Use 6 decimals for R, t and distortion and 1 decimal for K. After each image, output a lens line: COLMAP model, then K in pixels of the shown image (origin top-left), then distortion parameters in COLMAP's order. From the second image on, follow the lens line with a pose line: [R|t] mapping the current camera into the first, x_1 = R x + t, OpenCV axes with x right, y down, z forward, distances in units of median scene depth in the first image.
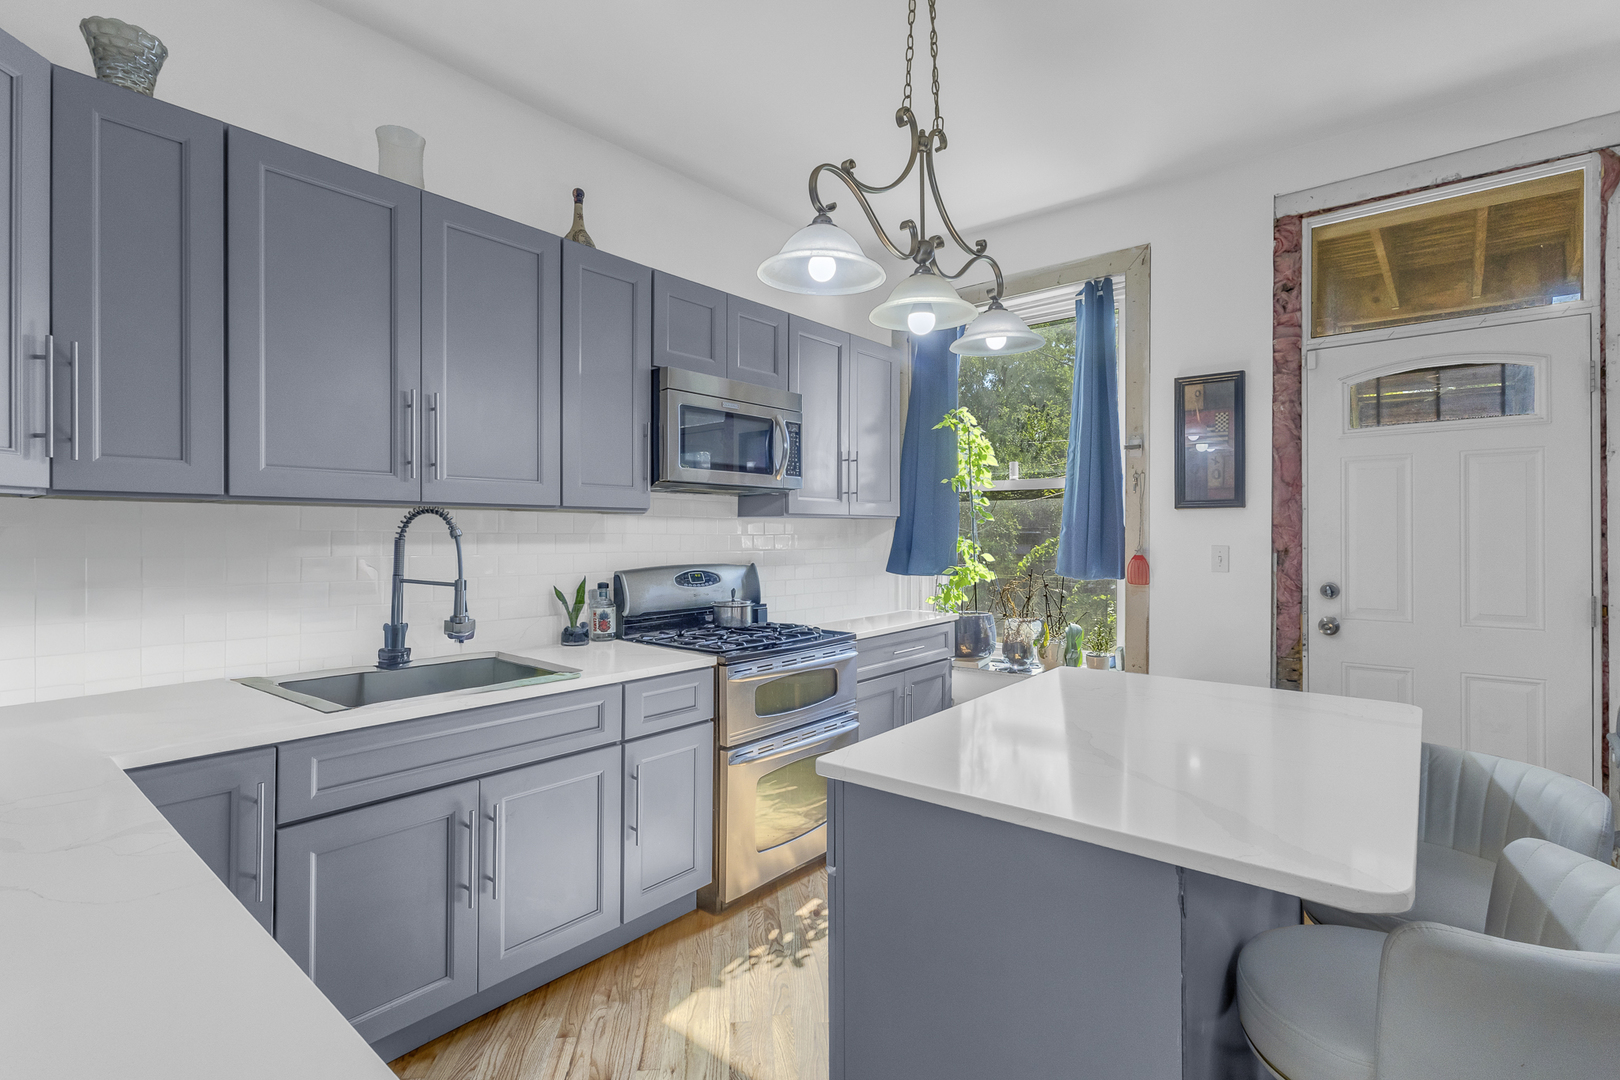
lens RADIAL K [[757.3, 0, 814.9], [0, 757.3, 531.2], [0, 0, 1]] dist [0.000461, 0.000323]
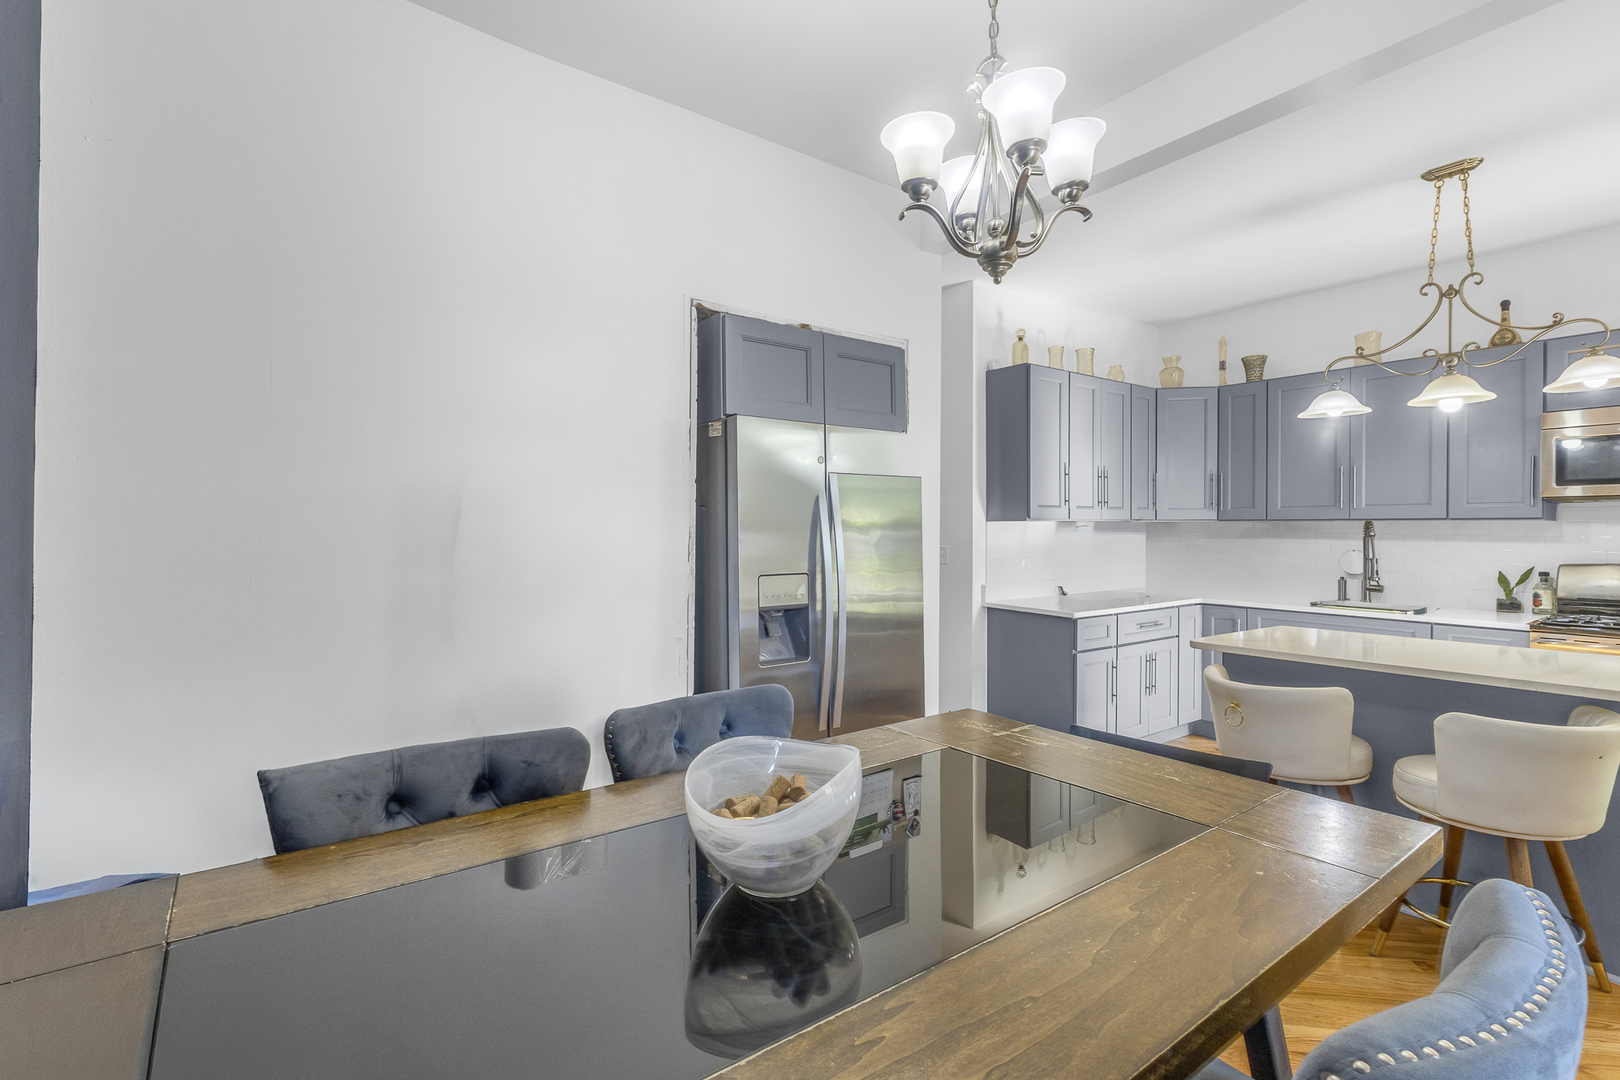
lens RADIAL K [[757.3, 0, 814.9], [0, 757.3, 531.2], [0, 0, 1]] dist [0.000461, 0.000323]
pose [[-0.256530, 0.007065, -0.966510, 1.826903], [-0.000524, 0.999972, 0.007448, -0.020210], [0.966536, 0.002417, -0.256519, 0.110494]]
